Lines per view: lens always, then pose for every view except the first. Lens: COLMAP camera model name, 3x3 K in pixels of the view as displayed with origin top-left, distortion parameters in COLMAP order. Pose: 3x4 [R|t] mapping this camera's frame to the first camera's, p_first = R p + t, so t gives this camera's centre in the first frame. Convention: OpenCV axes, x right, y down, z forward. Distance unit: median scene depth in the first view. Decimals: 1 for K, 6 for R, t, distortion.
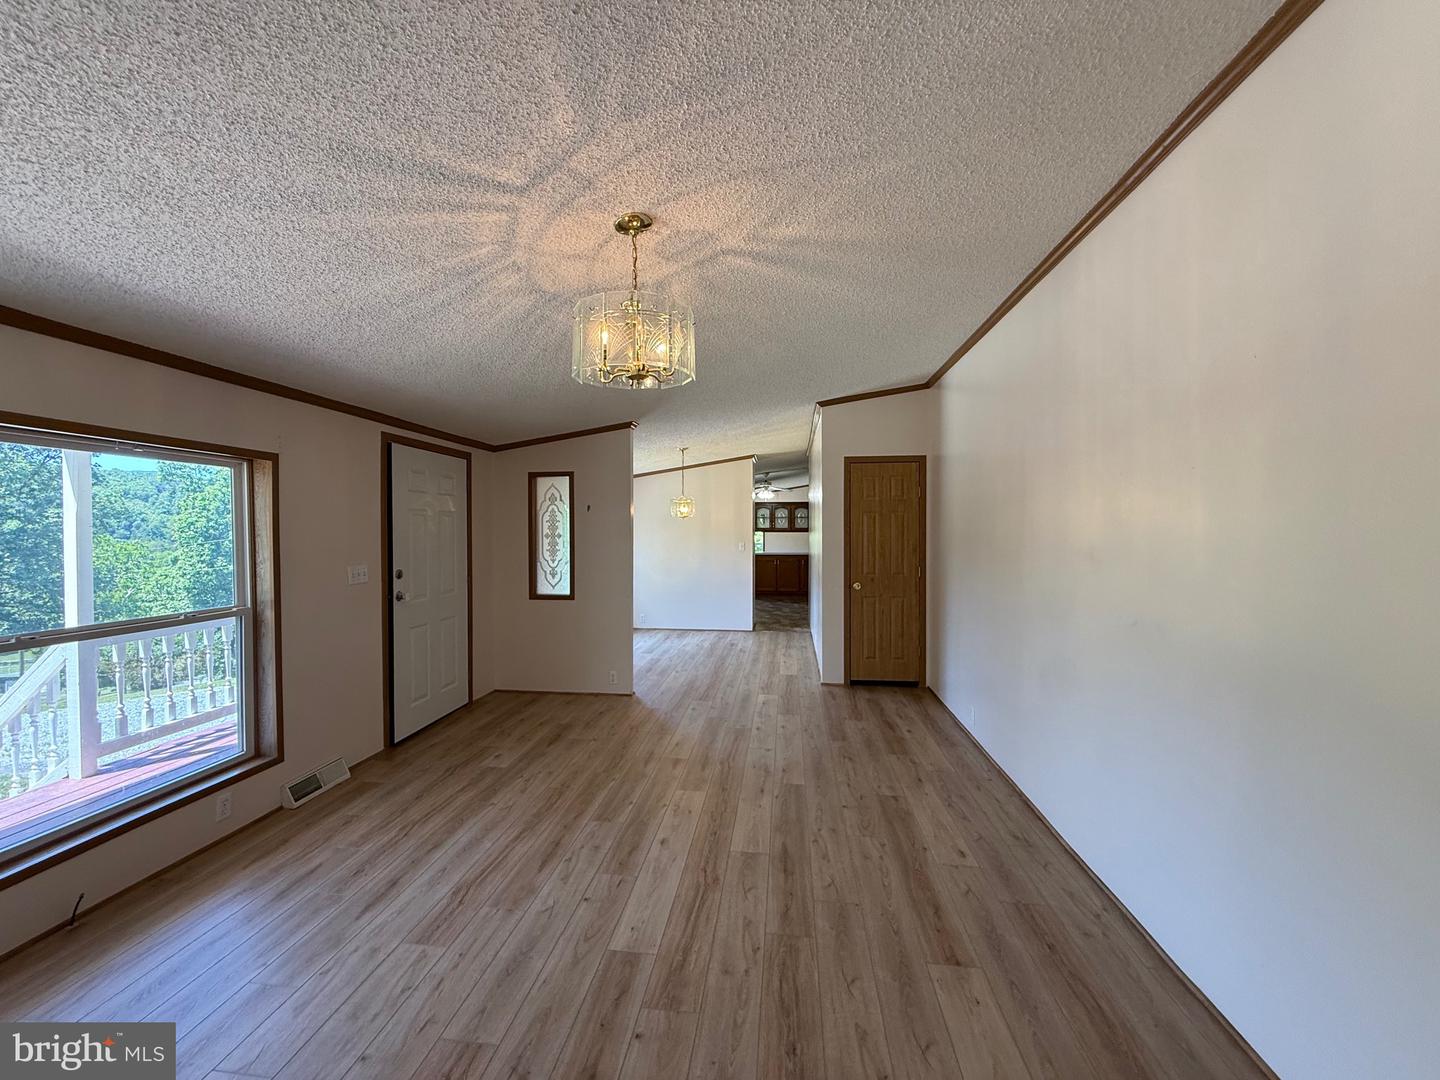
lens RADIAL K [[573.1, 0, 717.3], [0, 573.1, 539.4], [0, 0, 1]] dist [0.000303, 0.000269]
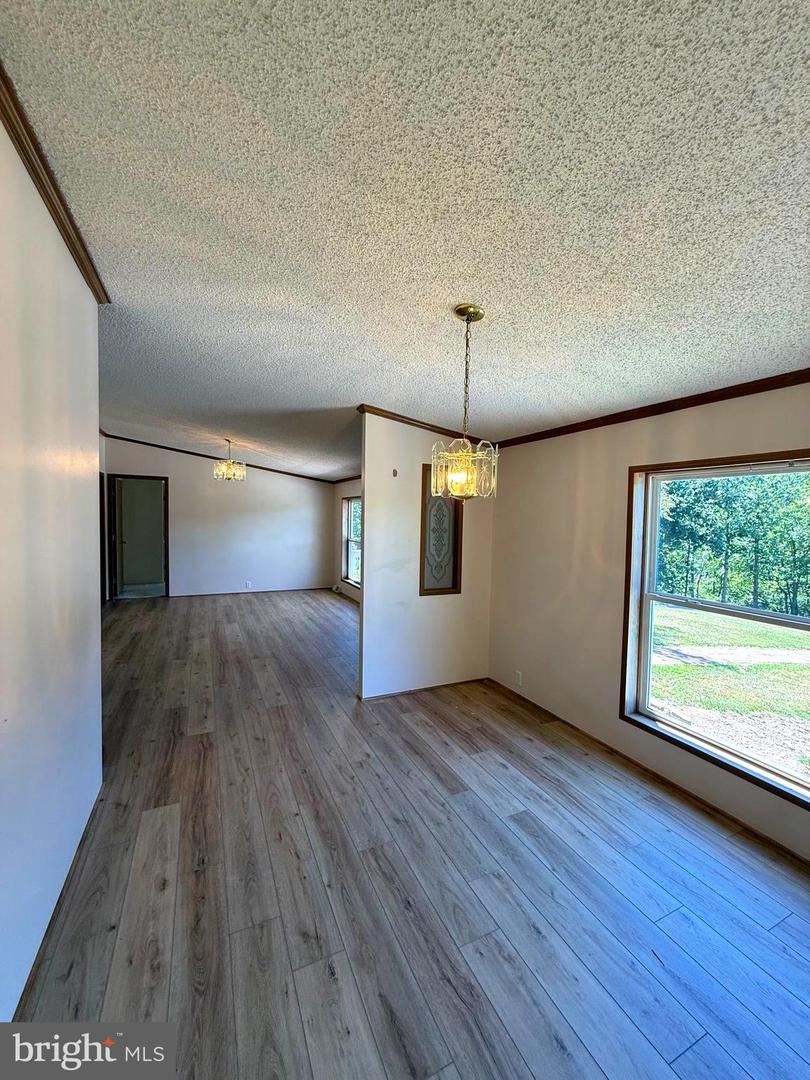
lens RADIAL K [[429.8, 0, 405.0], [0, 429.8, 540.0], [0, 0, 1]] dist [0.000303, 0.000269]
pose [[-0.846028, 0.010715, -0.533031, 0.181637], [-0.029265, 0.997357, 0.066498, -0.042287], [0.532334, 0.071858, -0.843479, 1.805866]]
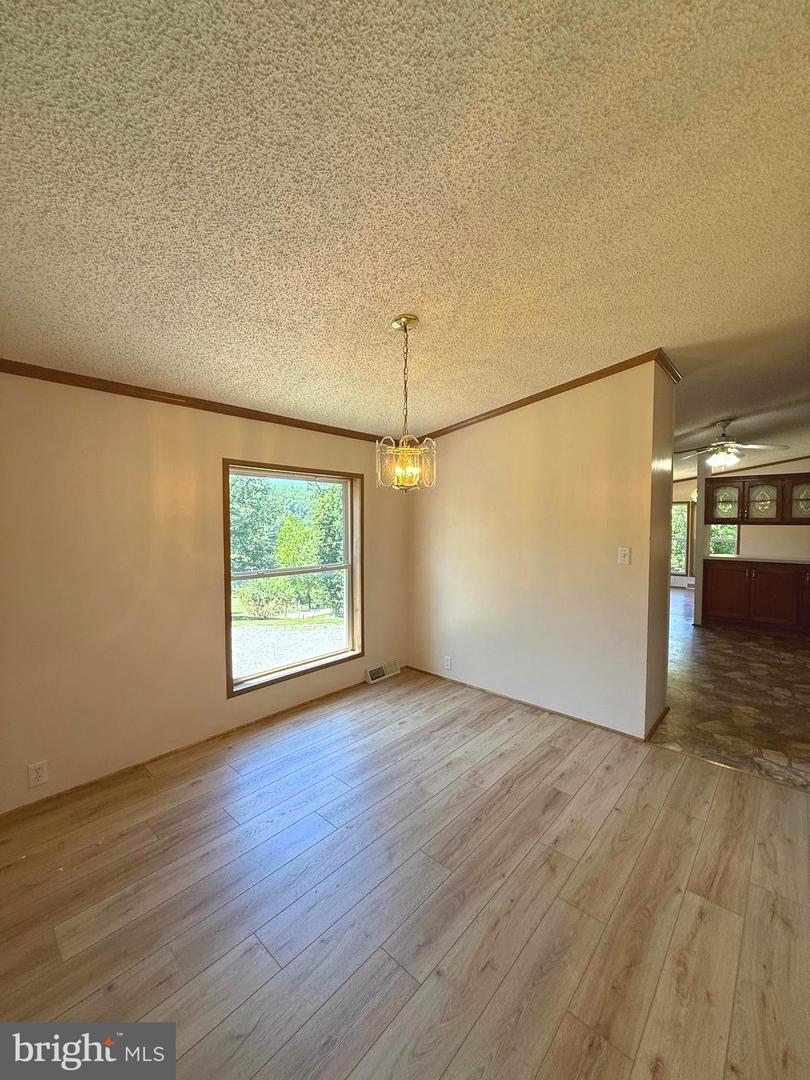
lens RADIAL K [[429.8, 0, 405.0], [0, 429.8, 540.0], [0, 0, 1]] dist [0.000303, 0.000269]
pose [[0.816090, 0.026907, -0.577298, 0.179368], [-0.011522, 0.999475, 0.030297, -0.016698], [0.577810, -0.018074, 0.815971, 1.102975]]
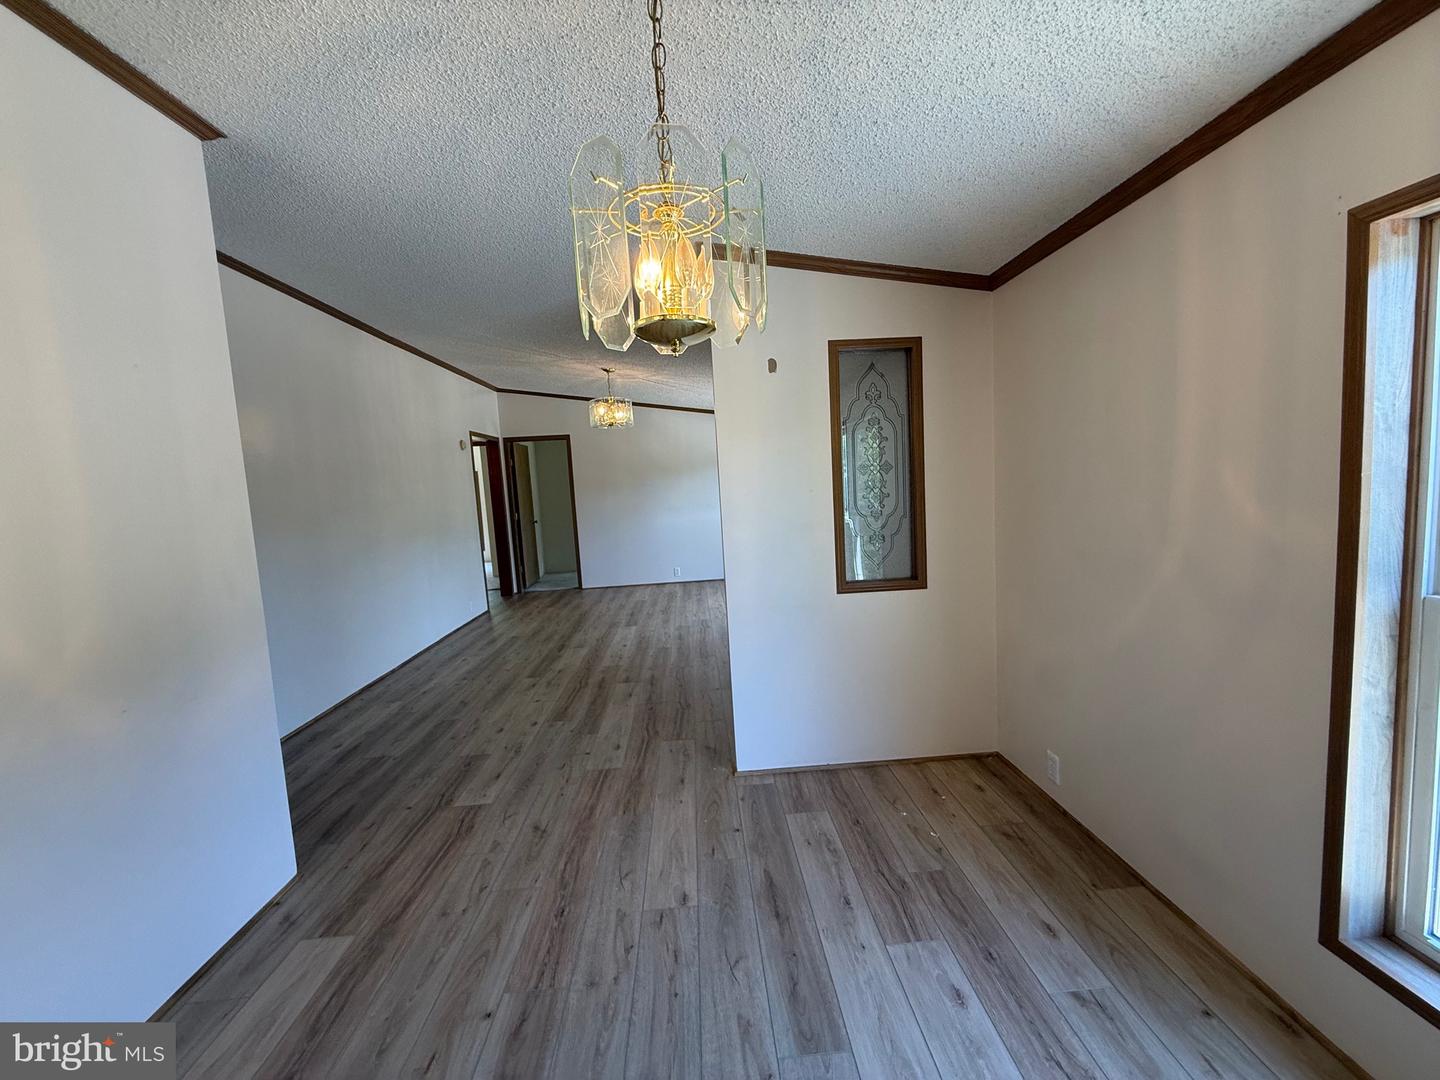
lens RADIAL K [[573.1, 0, 717.3], [0, 573.1, 539.4], [0, 0, 1]] dist [0.000303, 0.000269]
pose [[-0.984084, 0.071785, -0.162561, -0.066107], [0.053356, 0.991929, 0.115025, -0.010691], [0.169505, 0.104520, -0.979971, 1.682862]]
